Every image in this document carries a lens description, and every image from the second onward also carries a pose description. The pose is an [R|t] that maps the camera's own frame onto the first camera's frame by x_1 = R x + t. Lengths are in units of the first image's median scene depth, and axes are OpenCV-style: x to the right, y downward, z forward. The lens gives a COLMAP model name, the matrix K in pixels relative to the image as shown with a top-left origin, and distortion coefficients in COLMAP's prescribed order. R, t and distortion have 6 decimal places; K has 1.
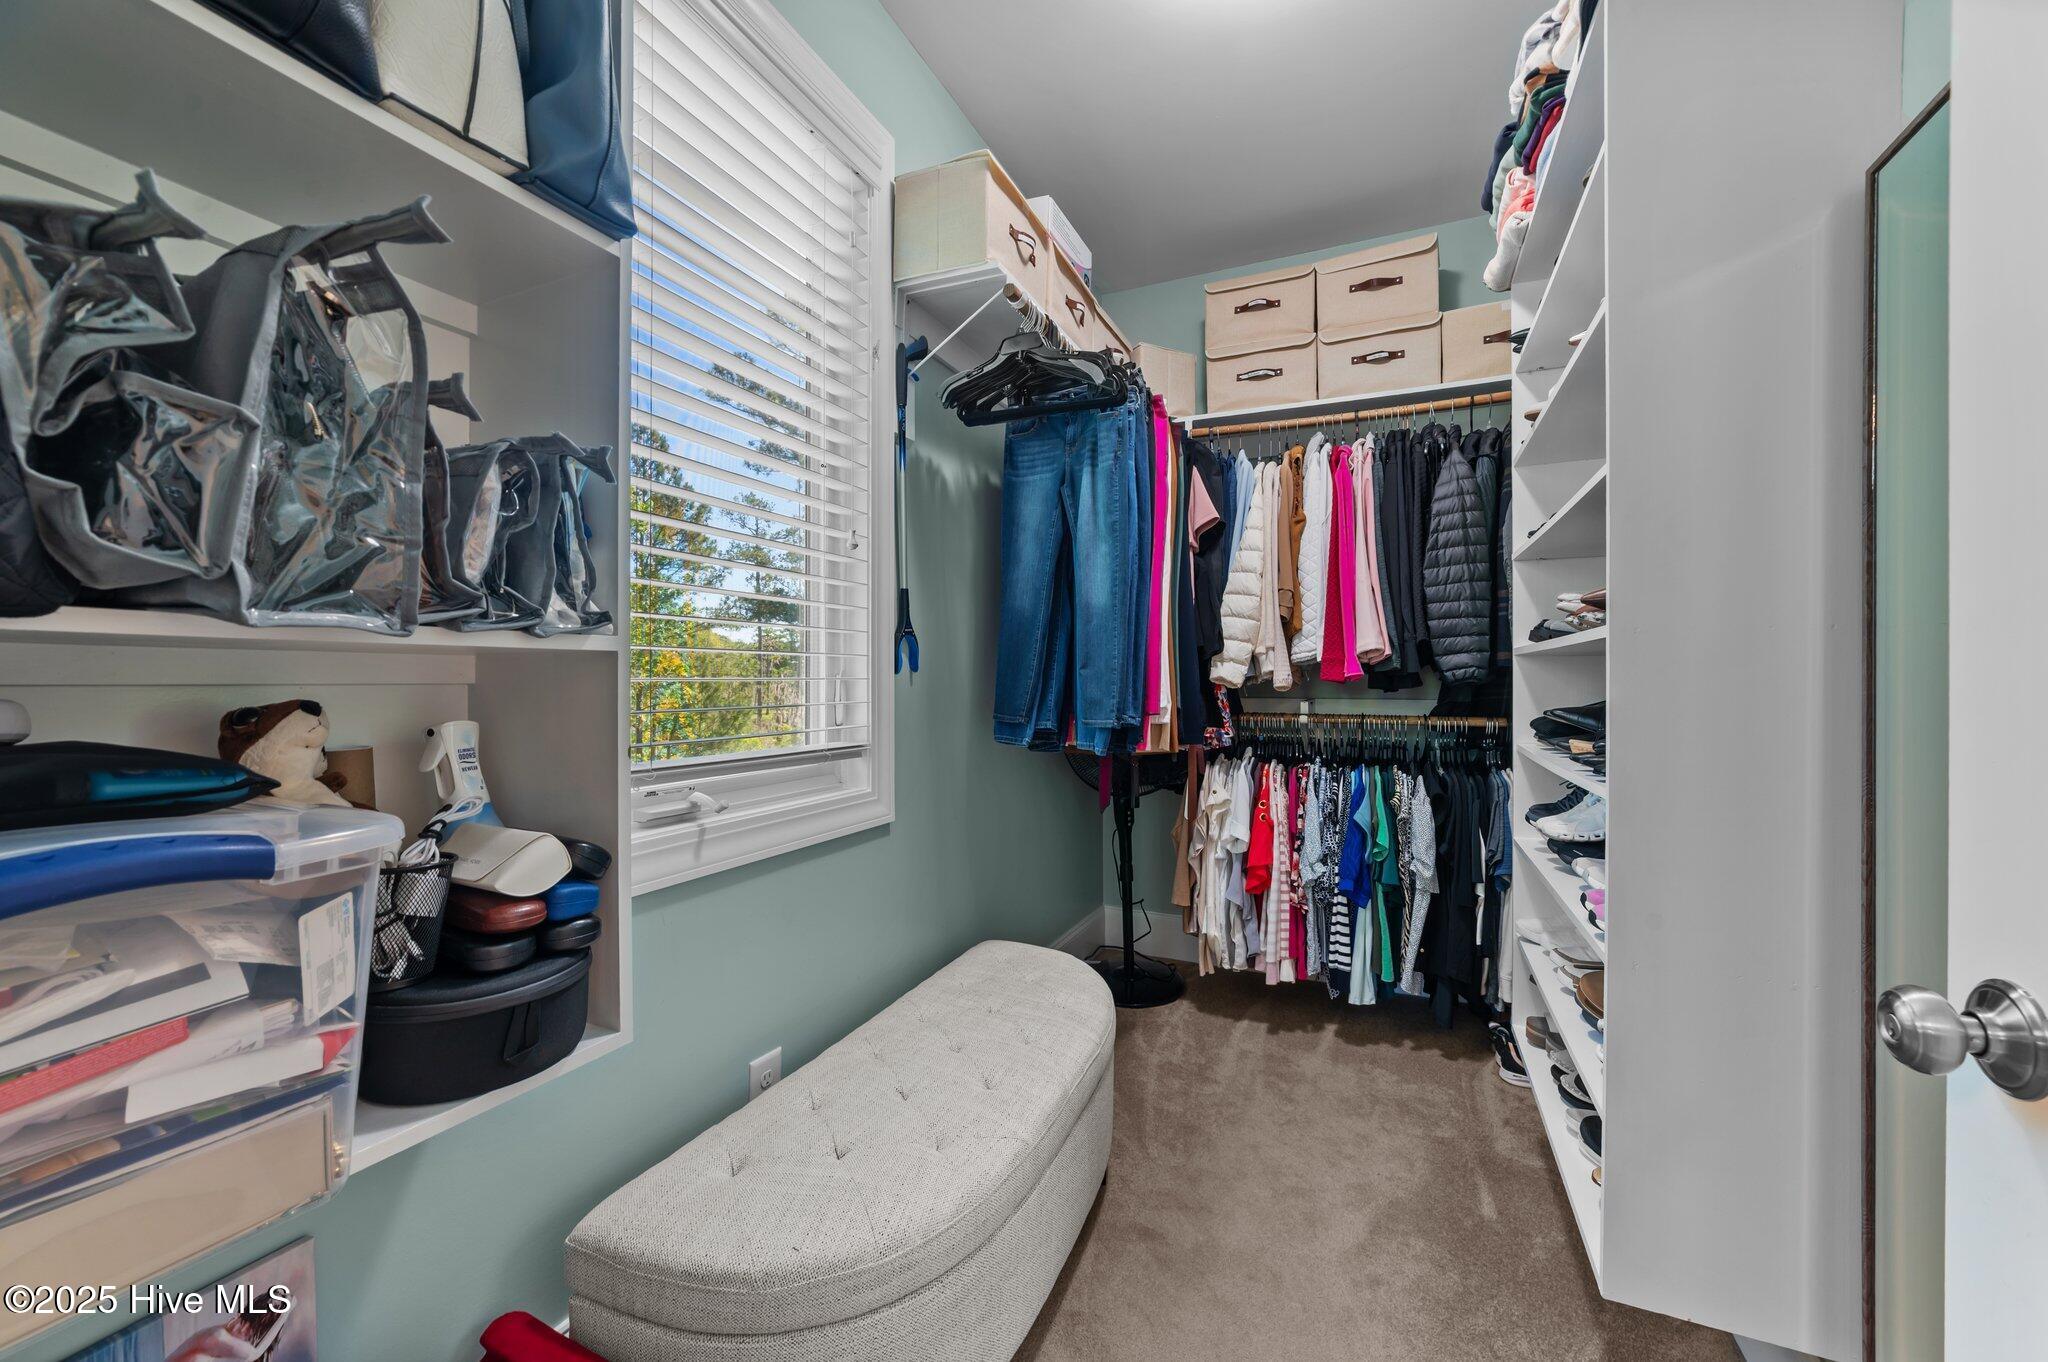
lens RADIAL K [[797.7, 0, 1028.9], [0, 797.7, 680.8], [0, 0, 1]] dist [-0.011494, 0.003502]
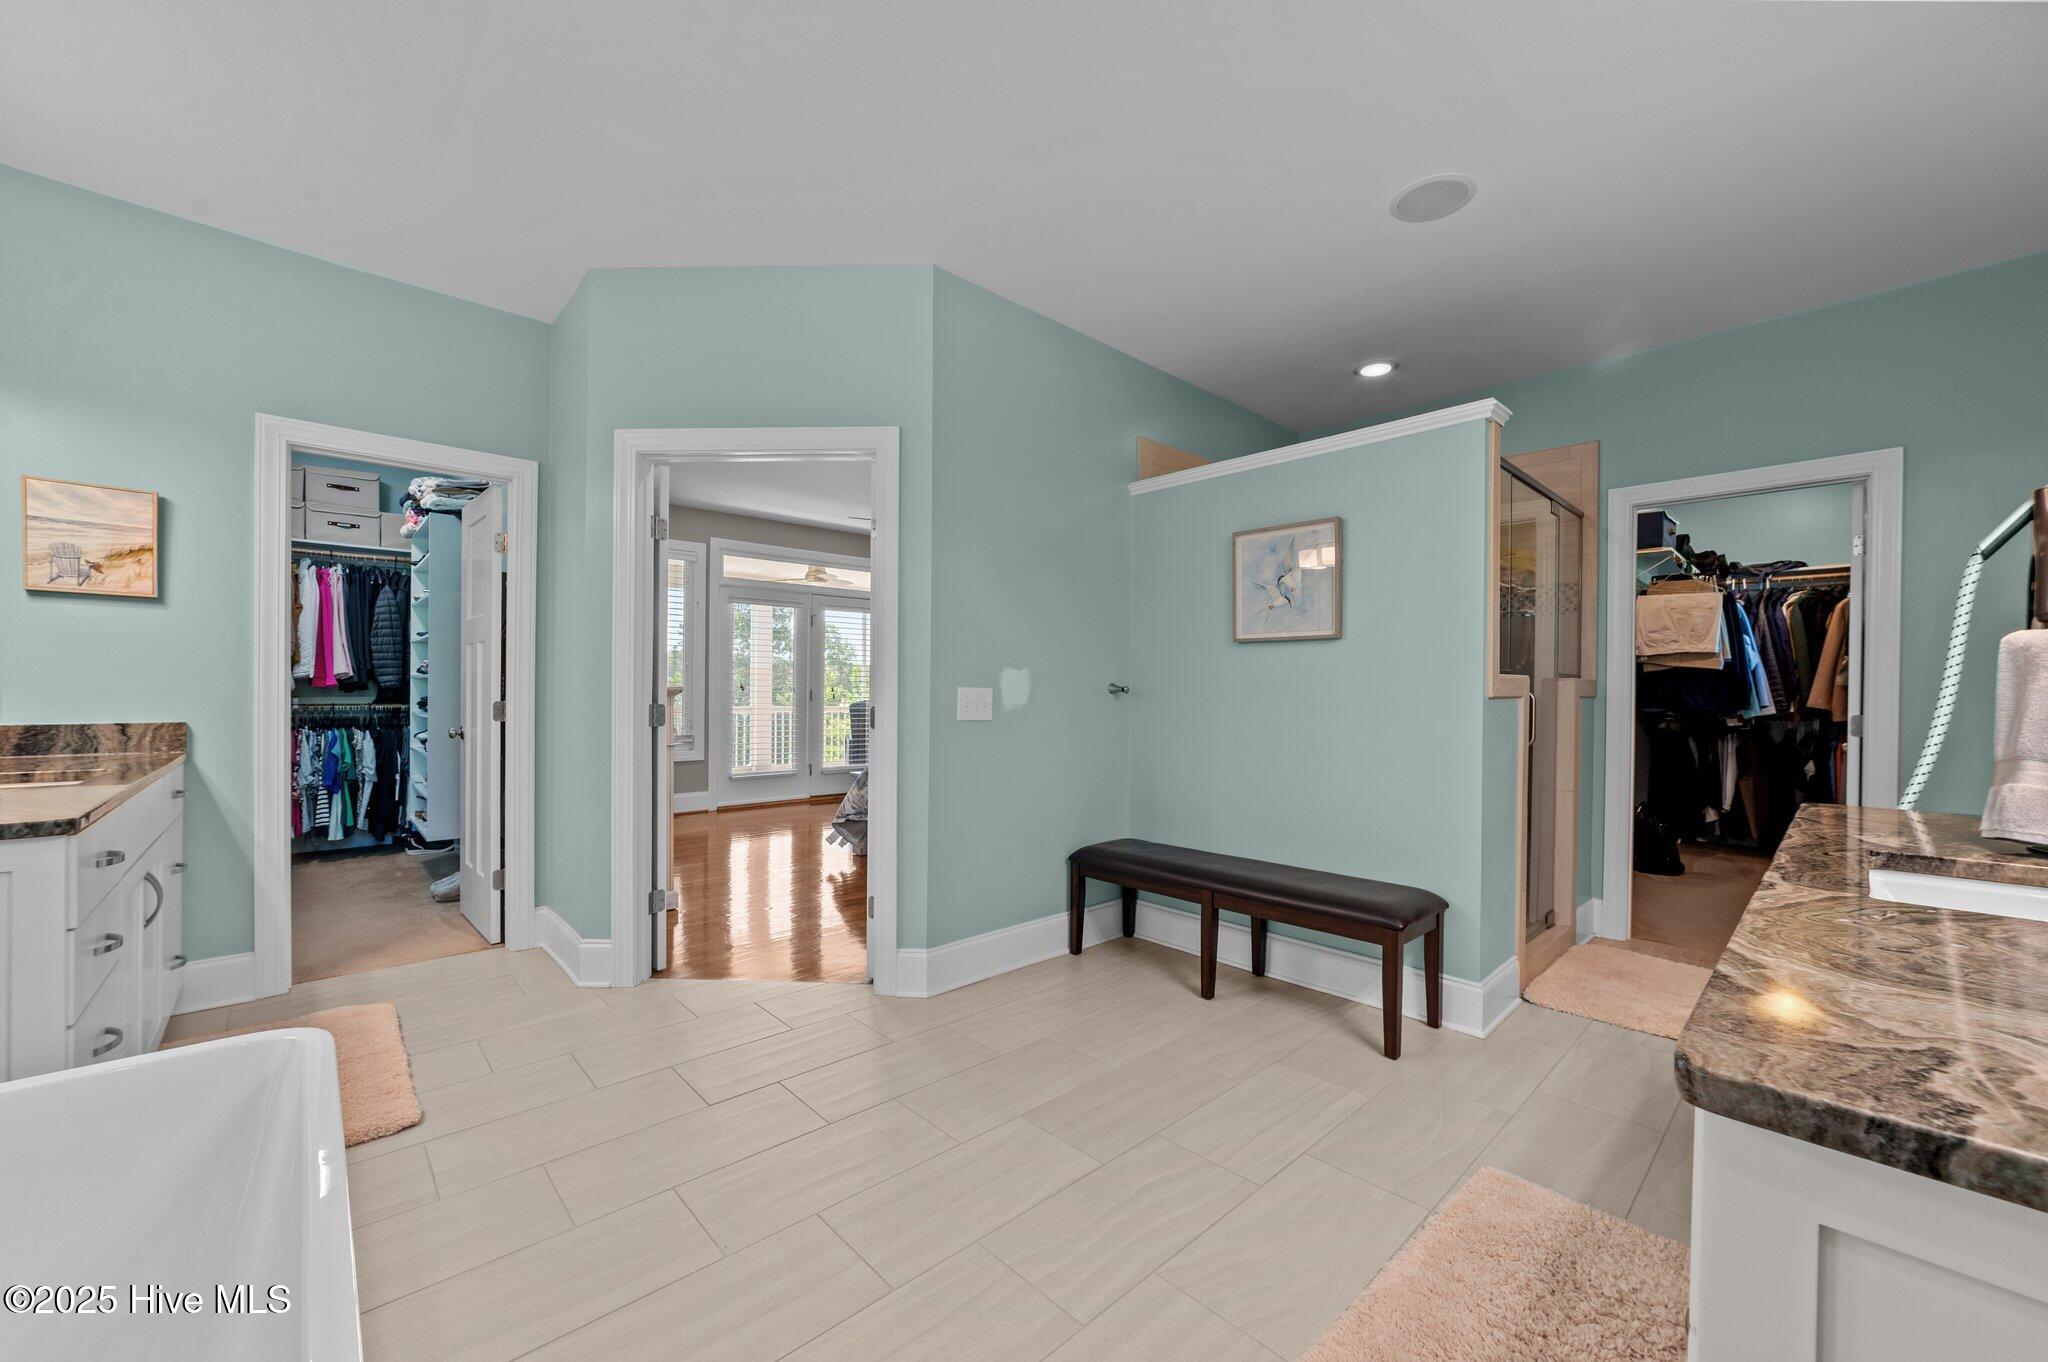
lens RADIAL K [[797.7, 0, 1024.7], [0, 797.7, 691.4], [0, 0, 1]] dist [-0.011494, 0.003502]
pose [[0.394887, -0.000358, 0.918730, -0.796914], [-0.010022, 0.999939, 0.004697, -0.015901], [-0.918675, -0.011063, 0.394859, -1.519077]]
